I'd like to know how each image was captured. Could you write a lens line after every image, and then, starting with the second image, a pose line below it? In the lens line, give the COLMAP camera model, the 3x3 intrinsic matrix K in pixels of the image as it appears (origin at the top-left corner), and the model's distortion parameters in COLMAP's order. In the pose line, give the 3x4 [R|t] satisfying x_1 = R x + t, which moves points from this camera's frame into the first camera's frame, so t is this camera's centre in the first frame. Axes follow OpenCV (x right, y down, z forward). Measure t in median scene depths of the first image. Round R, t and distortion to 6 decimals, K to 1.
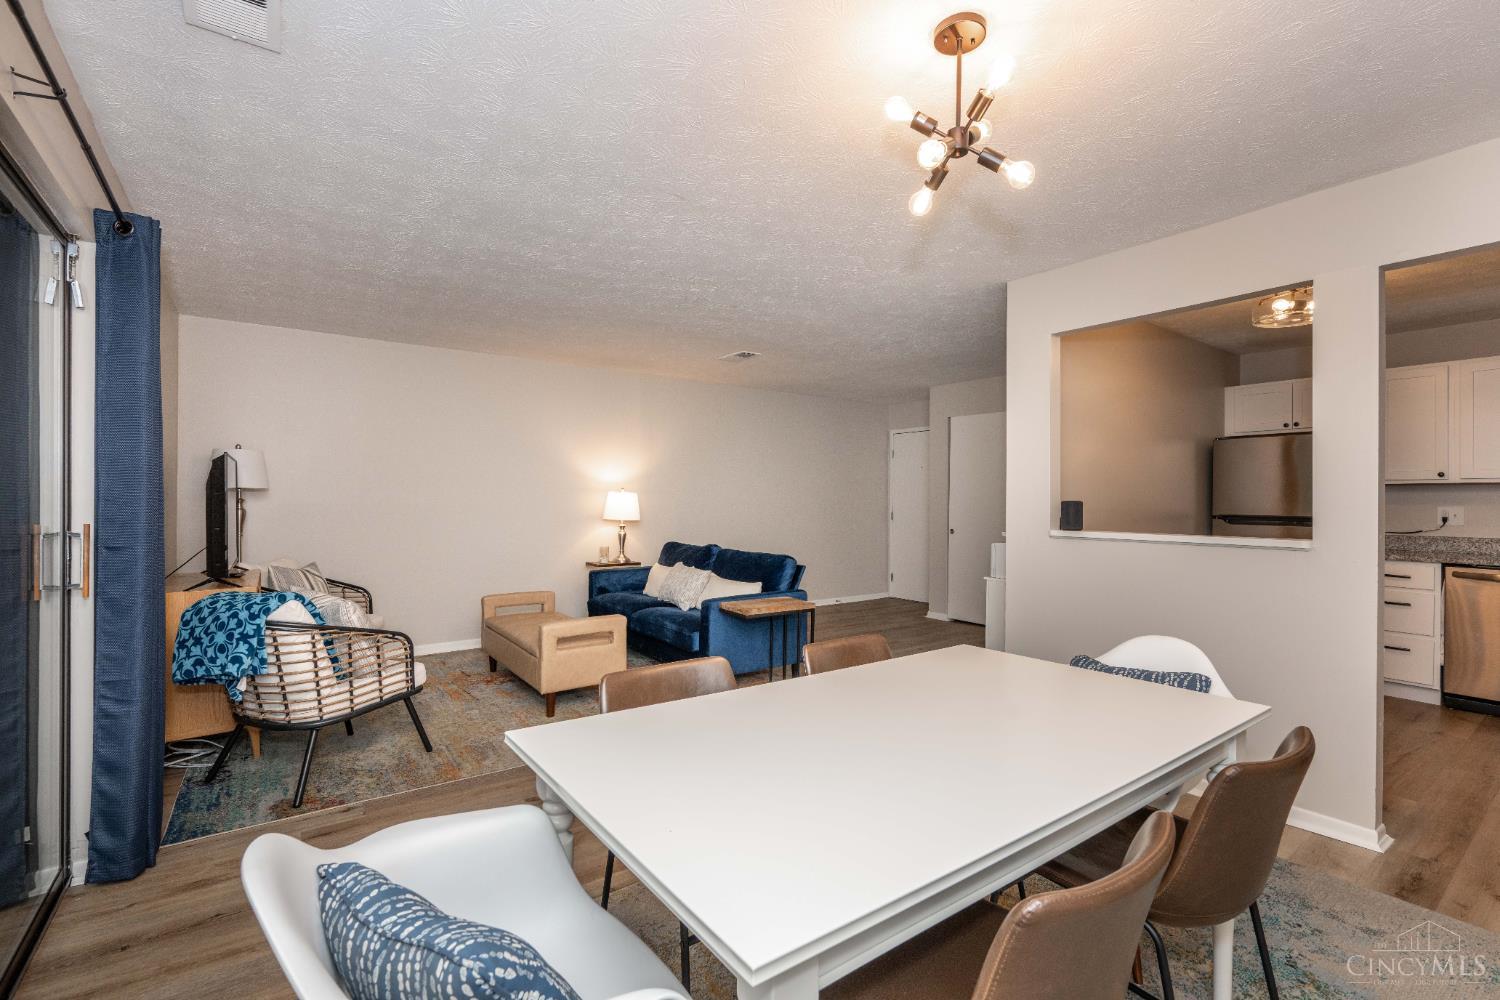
lens RADIAL K [[651.6, 0, 734.6], [0, 651.6, 503.0], [0, 0, 1]] dist [0.001062, 0.000154]
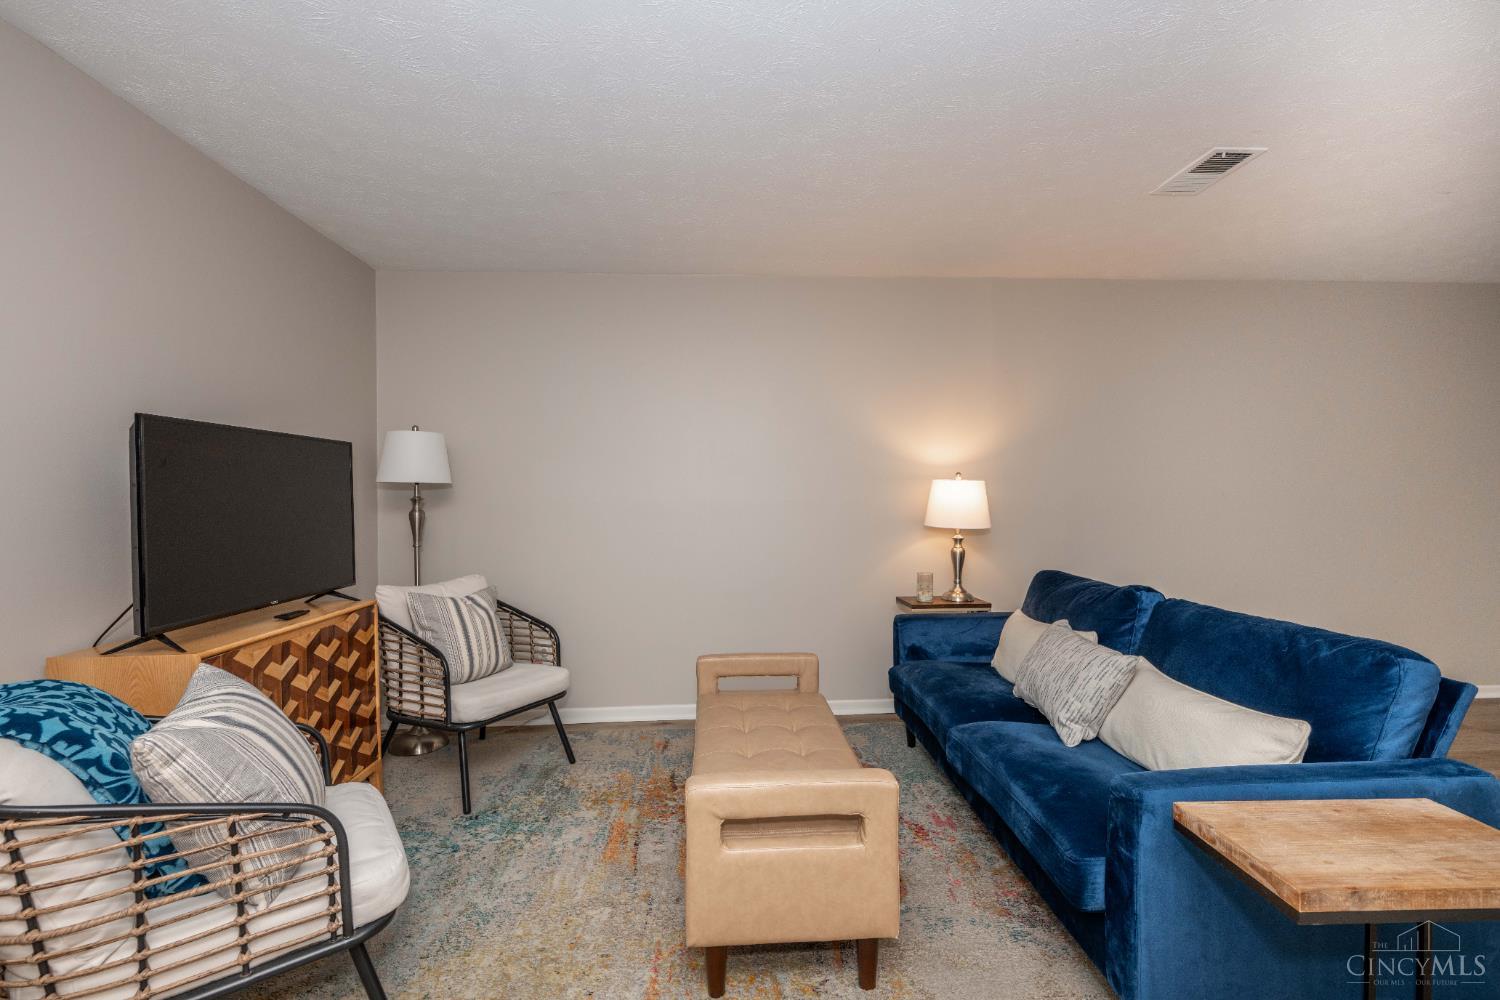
lens RADIAL K [[663.1, 0, 749.1], [0, 663.1, 497.2], [0, 0, 1]] dist [0.000013, 0.000659]
pose [[0.847731, -0.010777, -0.530317, -0.020381], [0.009537, 0.999942, -0.005075, 0.000295], [0.530341, -0.000756, 0.847784, 0.490441]]
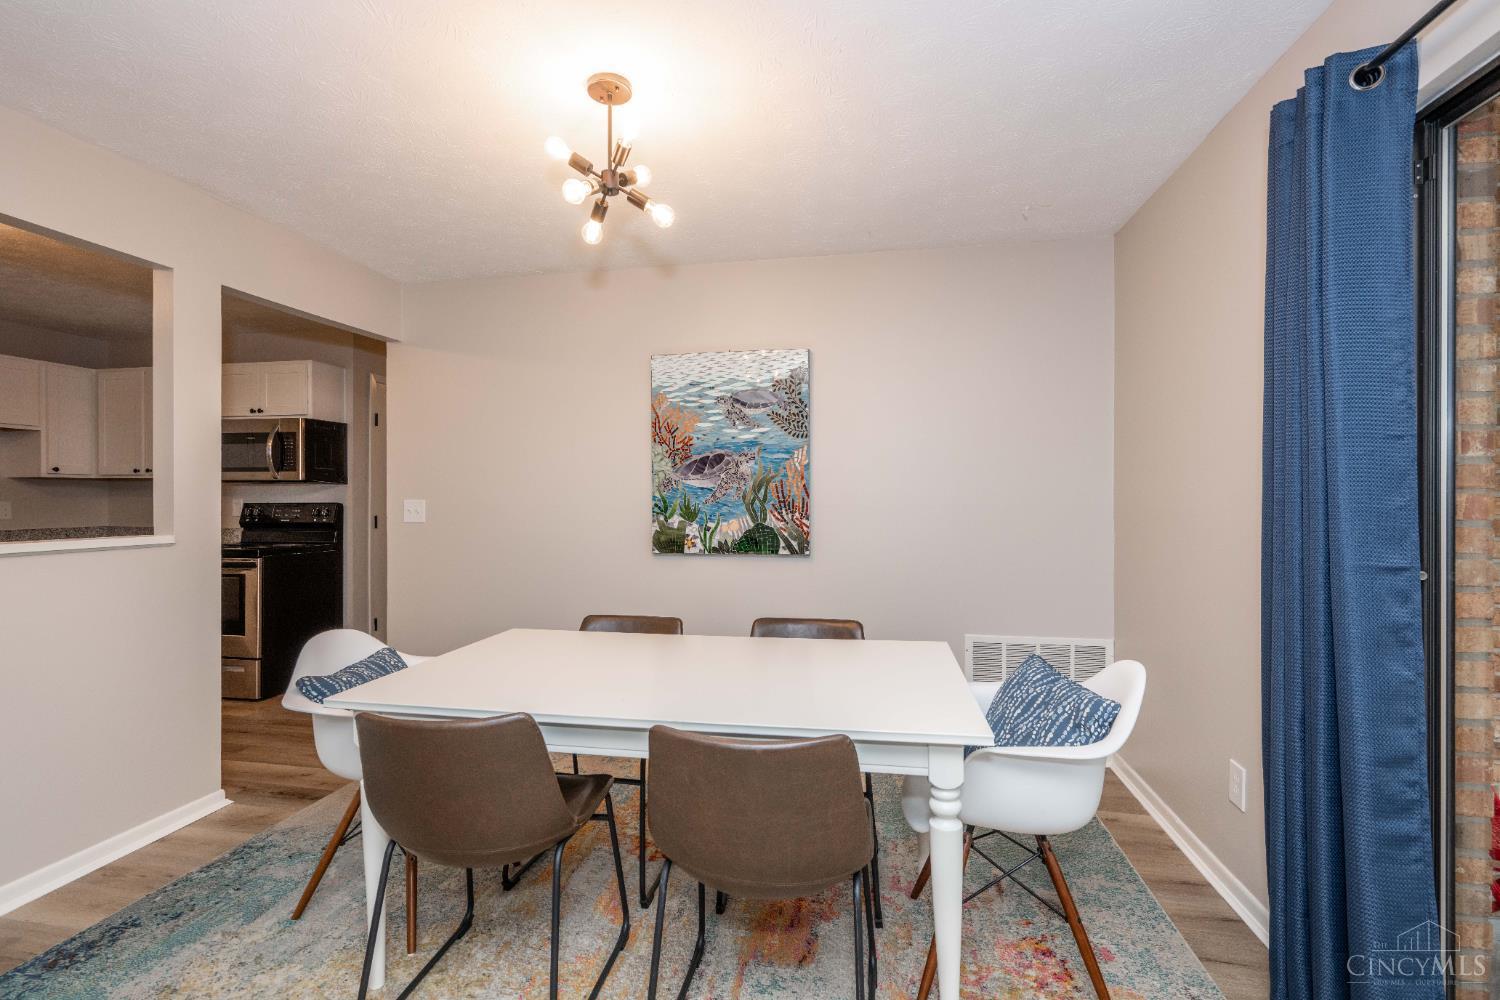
lens RADIAL K [[663.1, 0, 749.1], [0, 663.1, 497.2], [0, 0, 1]] dist [0.000013, 0.000659]
pose [[-0.701099, -0.002755, 0.713059, -0.225858], [-0.000163, 0.999993, 0.003703, -0.002217], [-0.713064, 0.002480, -0.701095, 0.543074]]
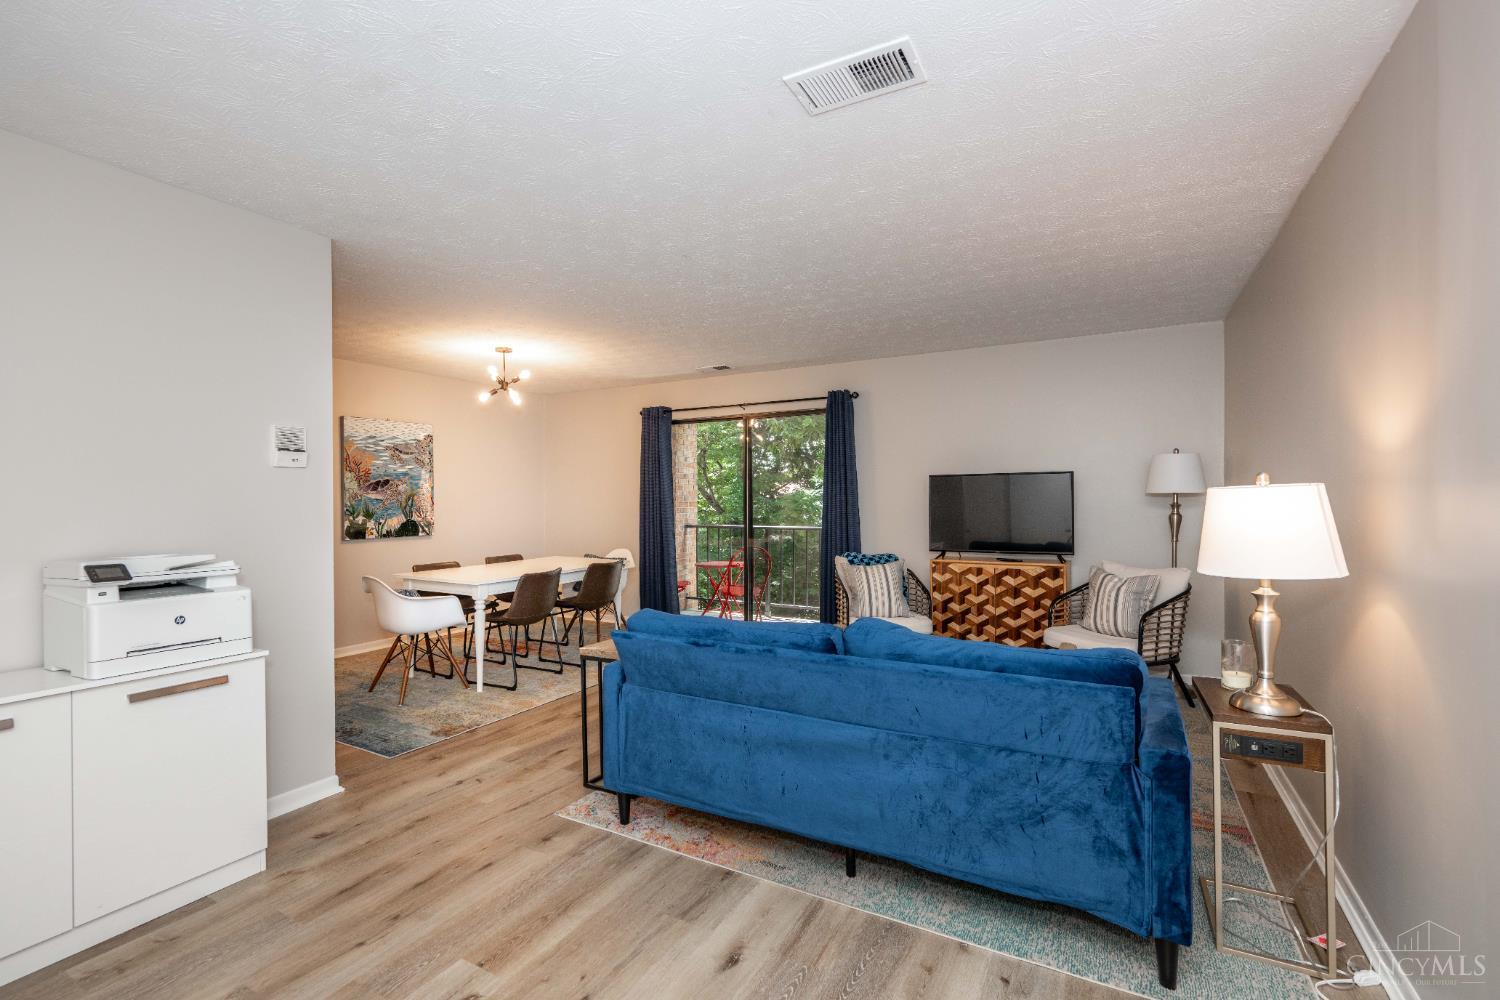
lens RADIAL K [[663.1, 0, 749.1], [0, 663.1, 497.2], [0, 0, 1]] dist [0.000013, 0.000659]
pose [[-0.899060, -0.001620, -0.437823, 0.229488], [-0.001444, 0.999999, -0.000735, -0.013103], [0.437823, -0.000029, -0.899061, 1.439533]]
